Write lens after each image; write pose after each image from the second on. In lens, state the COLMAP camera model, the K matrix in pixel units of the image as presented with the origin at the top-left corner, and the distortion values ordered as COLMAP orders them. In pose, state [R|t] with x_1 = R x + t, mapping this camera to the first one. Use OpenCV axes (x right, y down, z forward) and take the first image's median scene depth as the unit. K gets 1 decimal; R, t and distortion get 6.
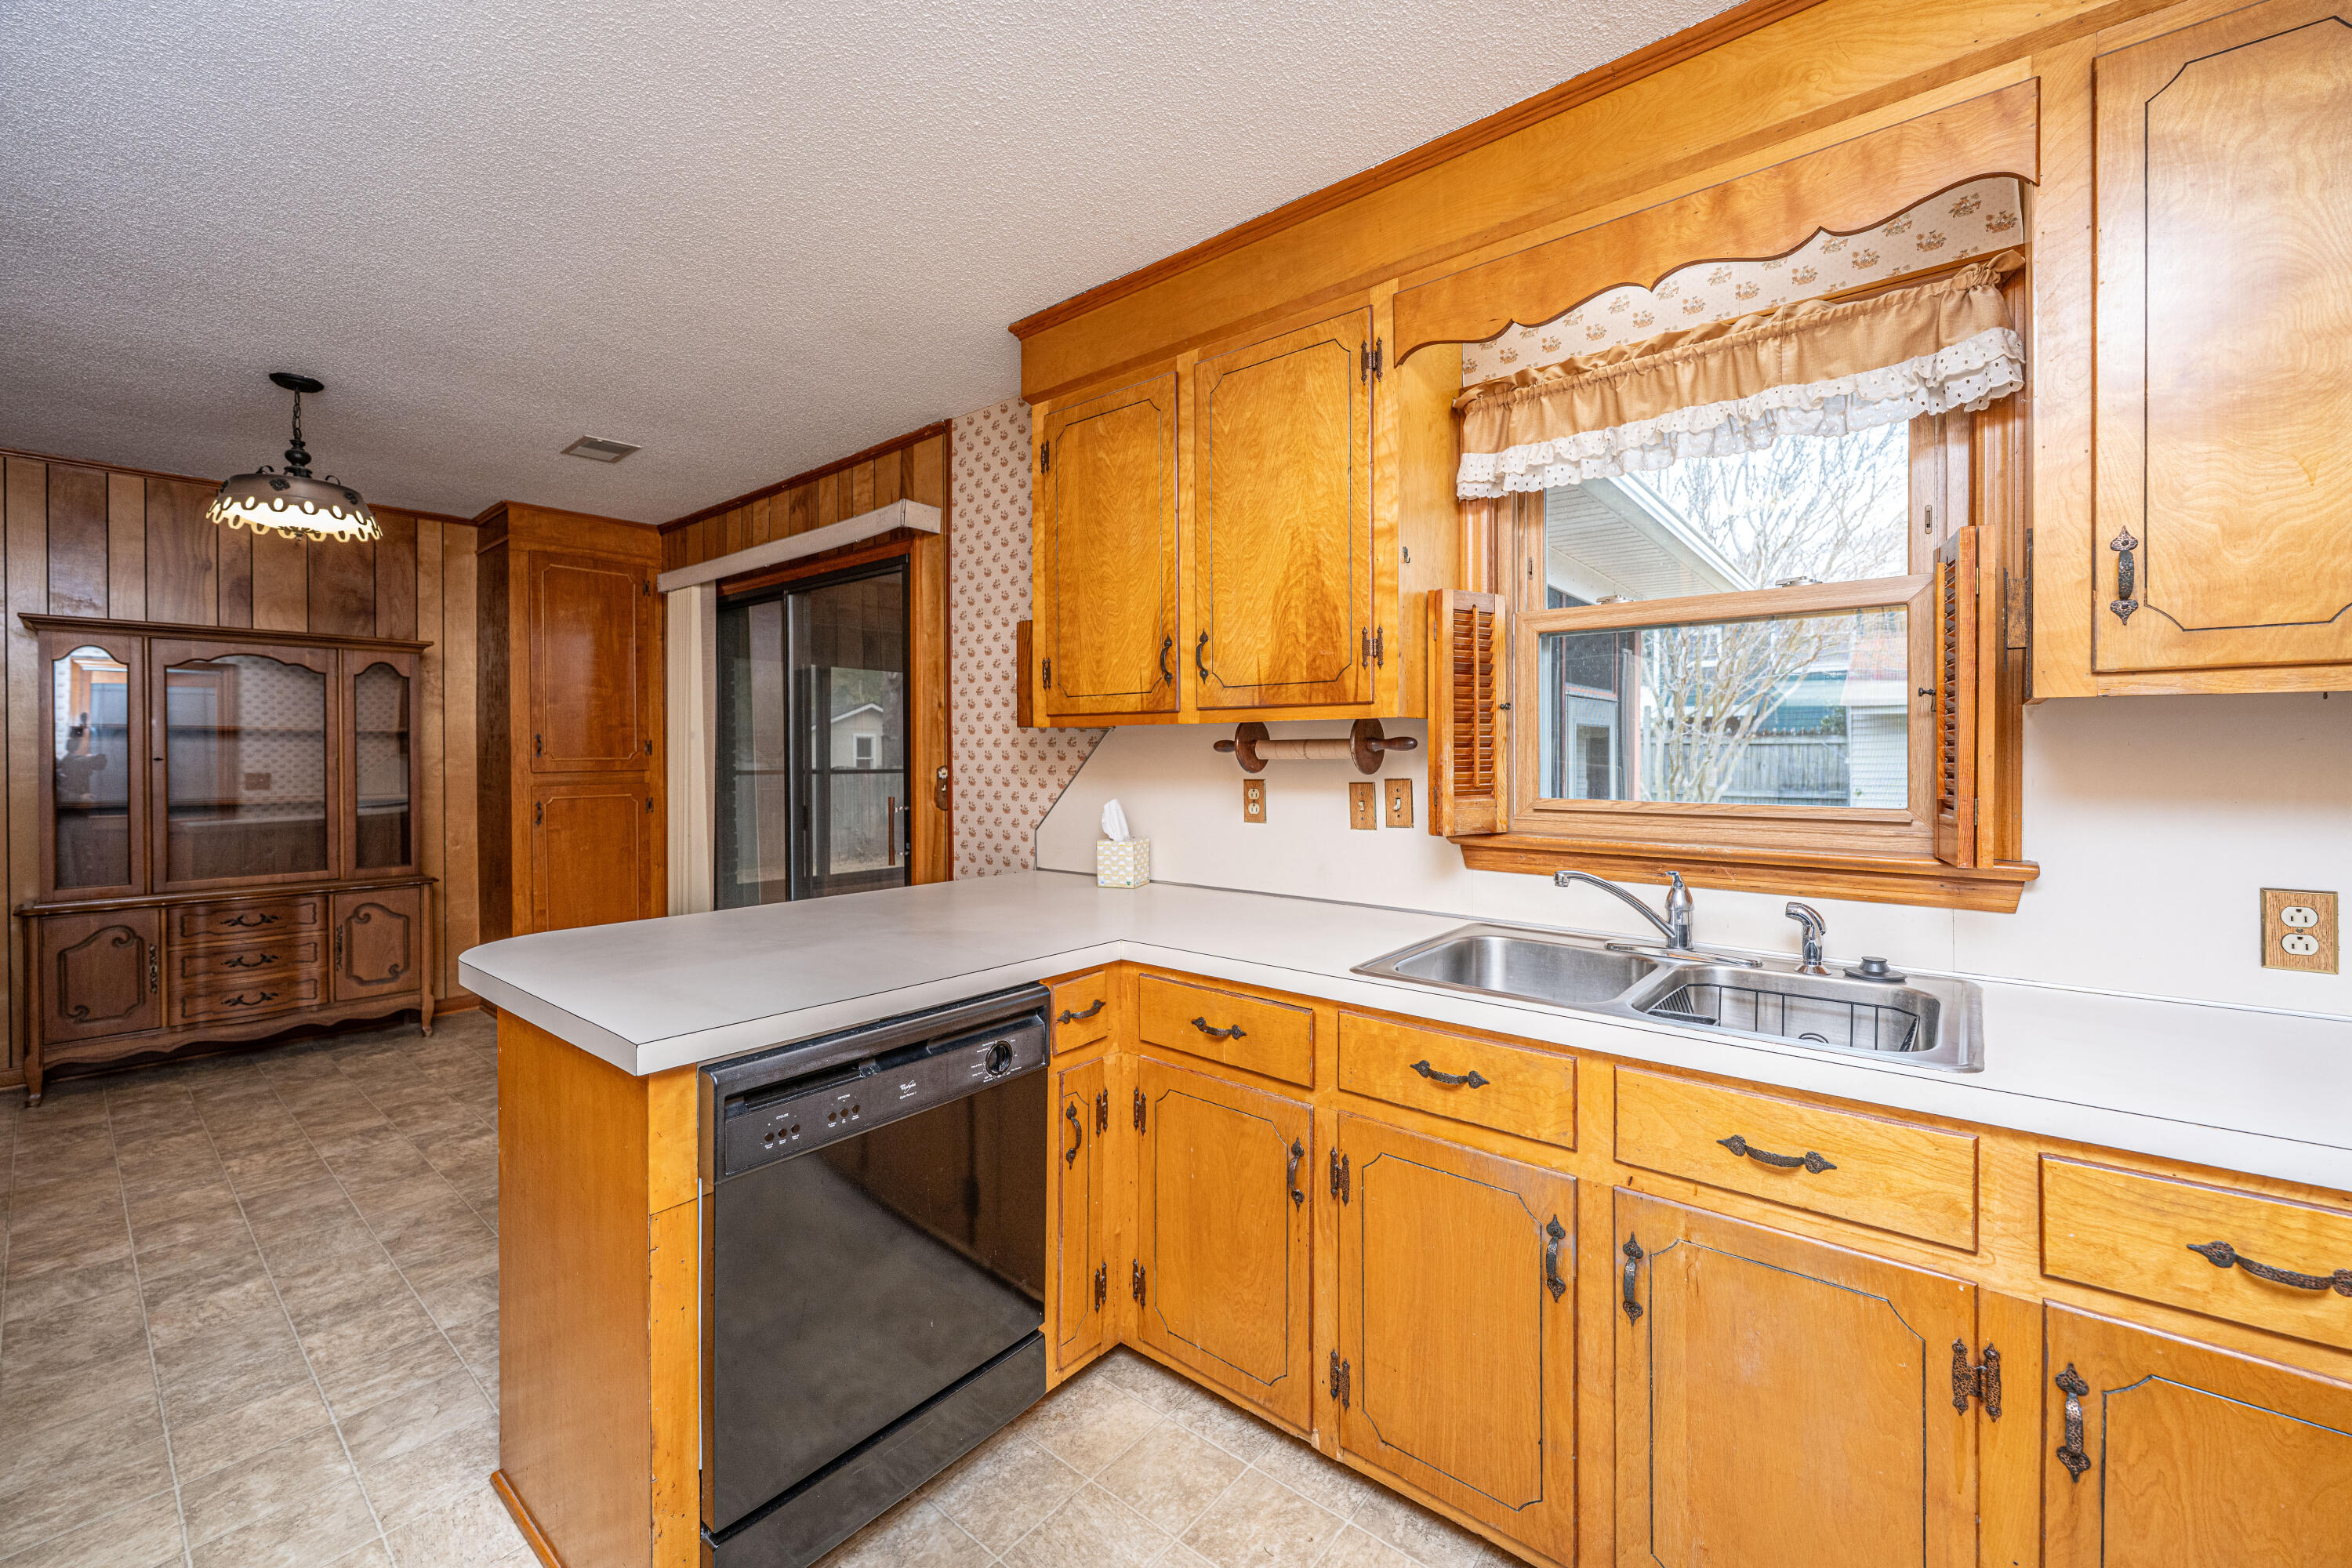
lens RADIAL K [[924.3, 0, 1182.3], [0, 924.3, 756.3], [0, 0, 1]] dist [0.000311, -0.000032]
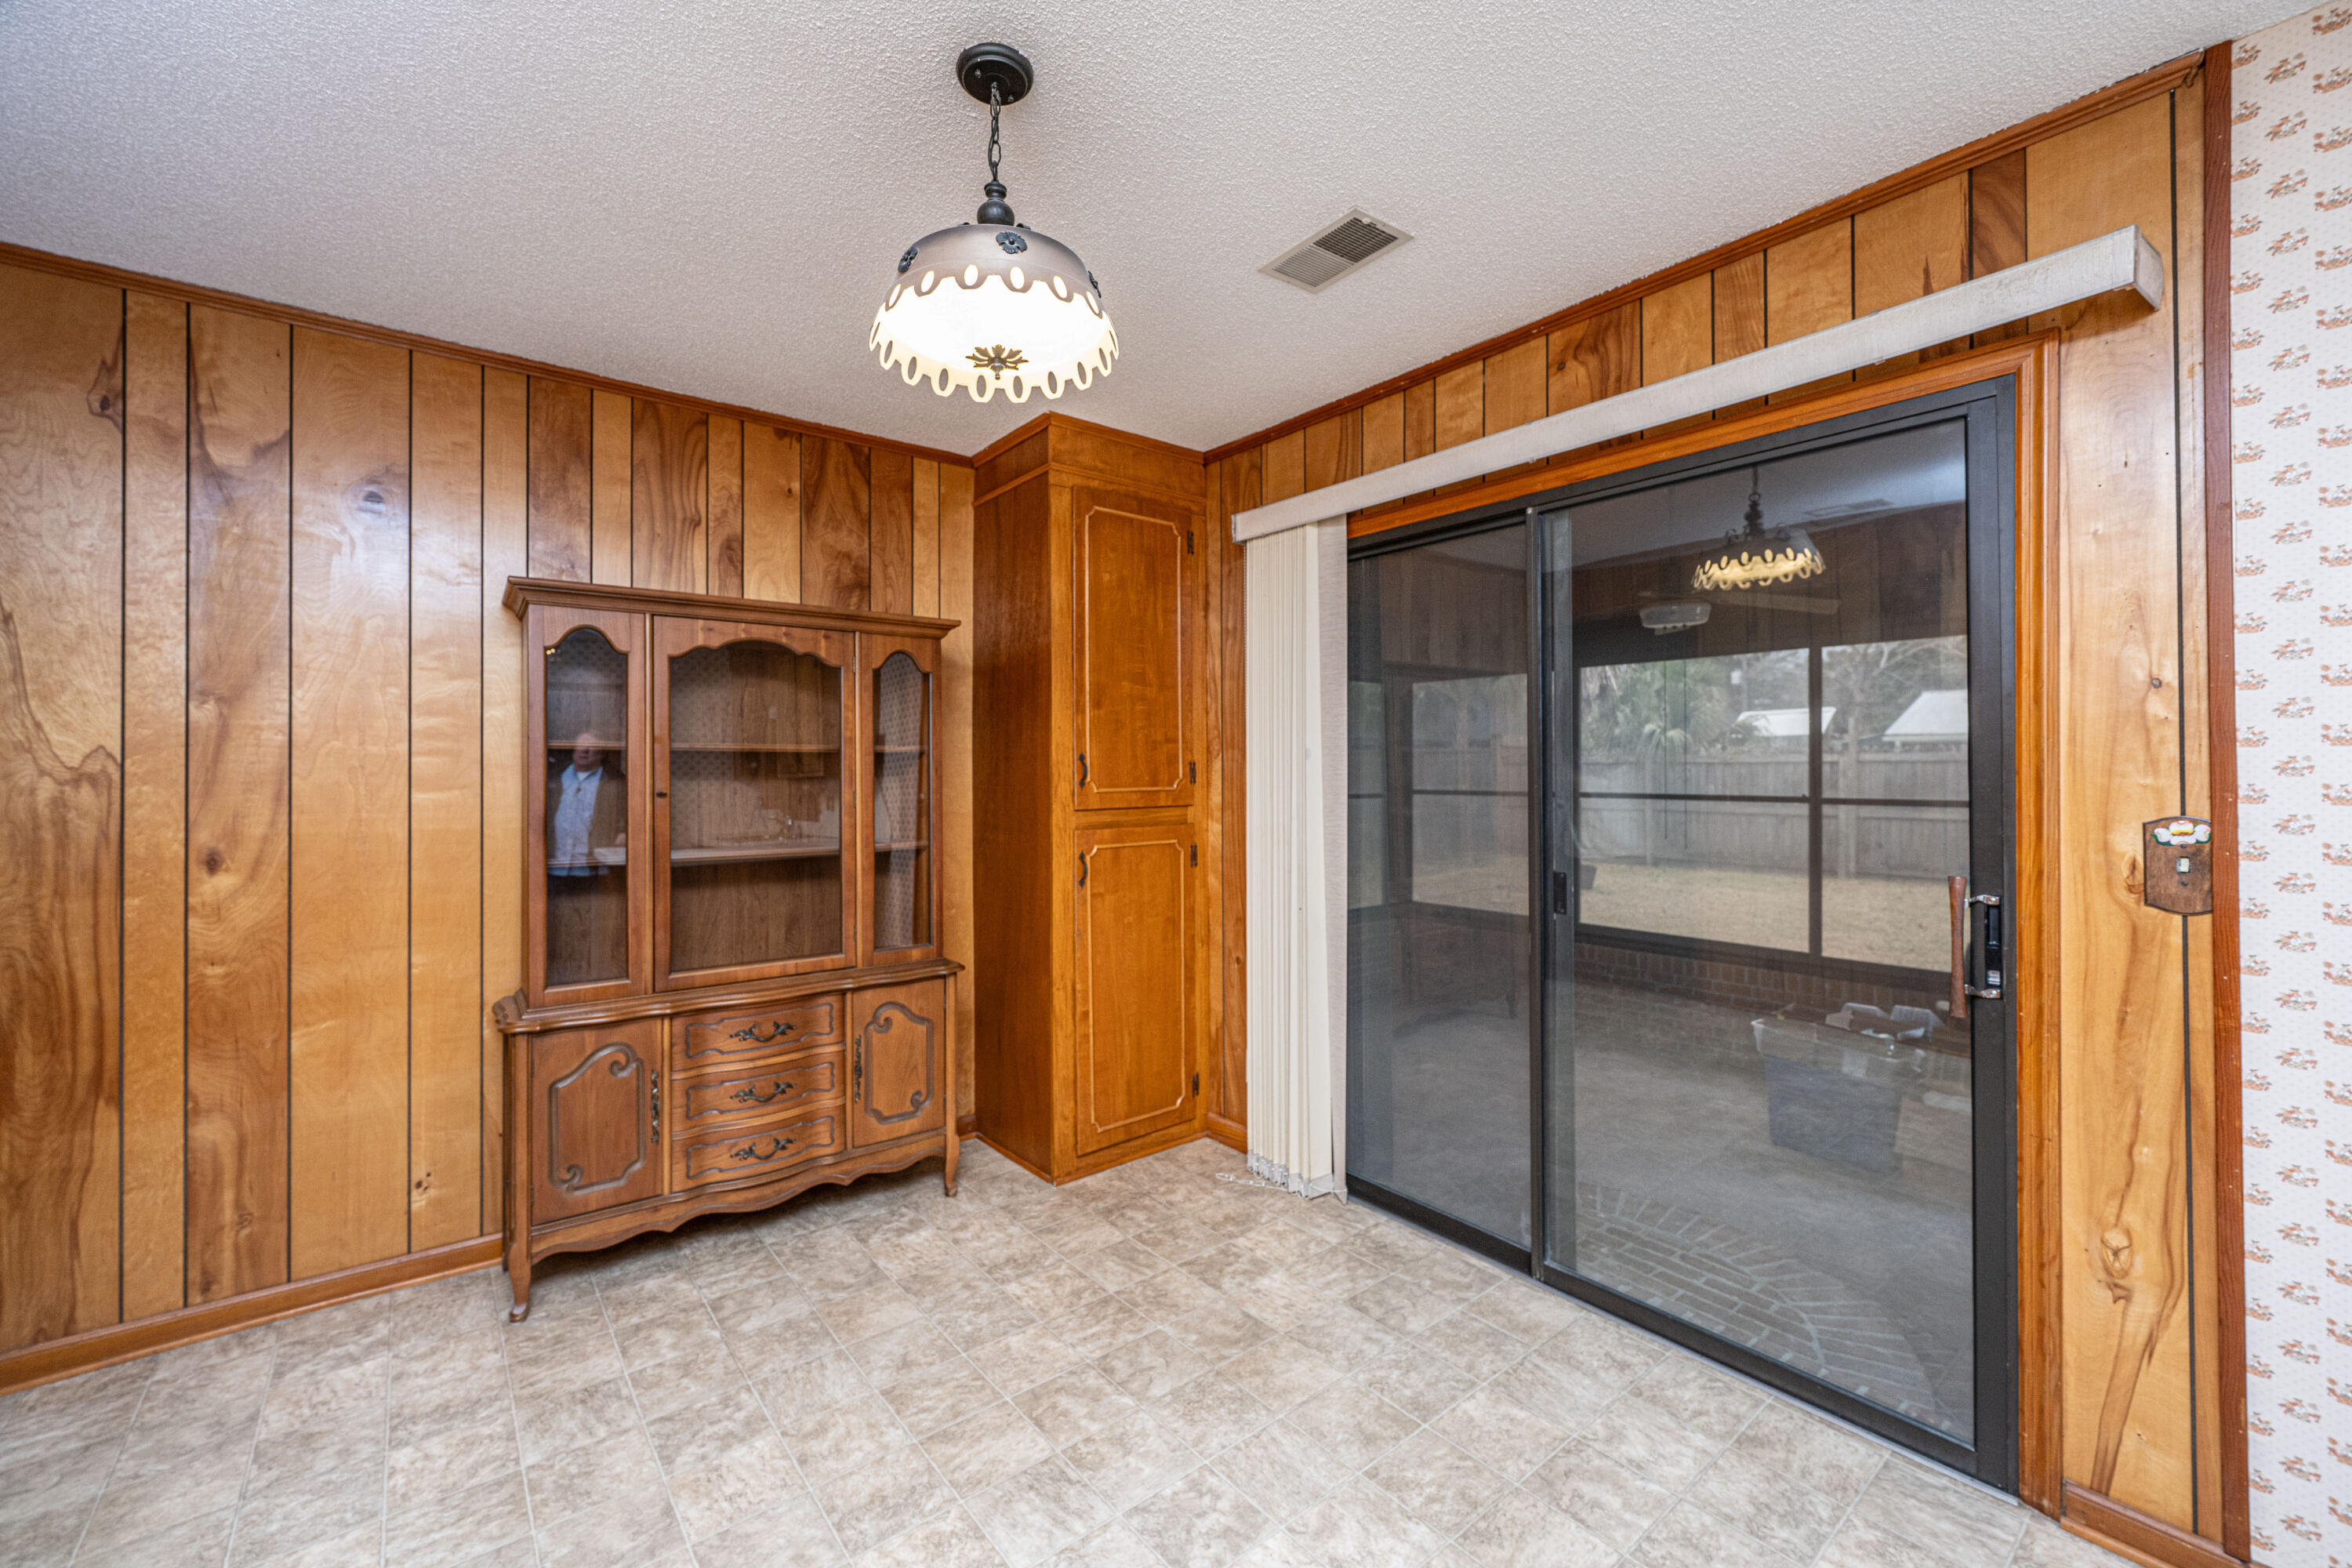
lens RADIAL K [[986.2, 0, 1189.7], [0, 986.2, 759.4], [0, 0, 1]] dist [-0.000822, -0.000115]
pose [[0.974886, -0.005427, -0.222638, -0.524121], [0.002193, 0.999889, -0.014768, -0.010100], [0.222693, 0.013909, 0.974789, 0.351793]]
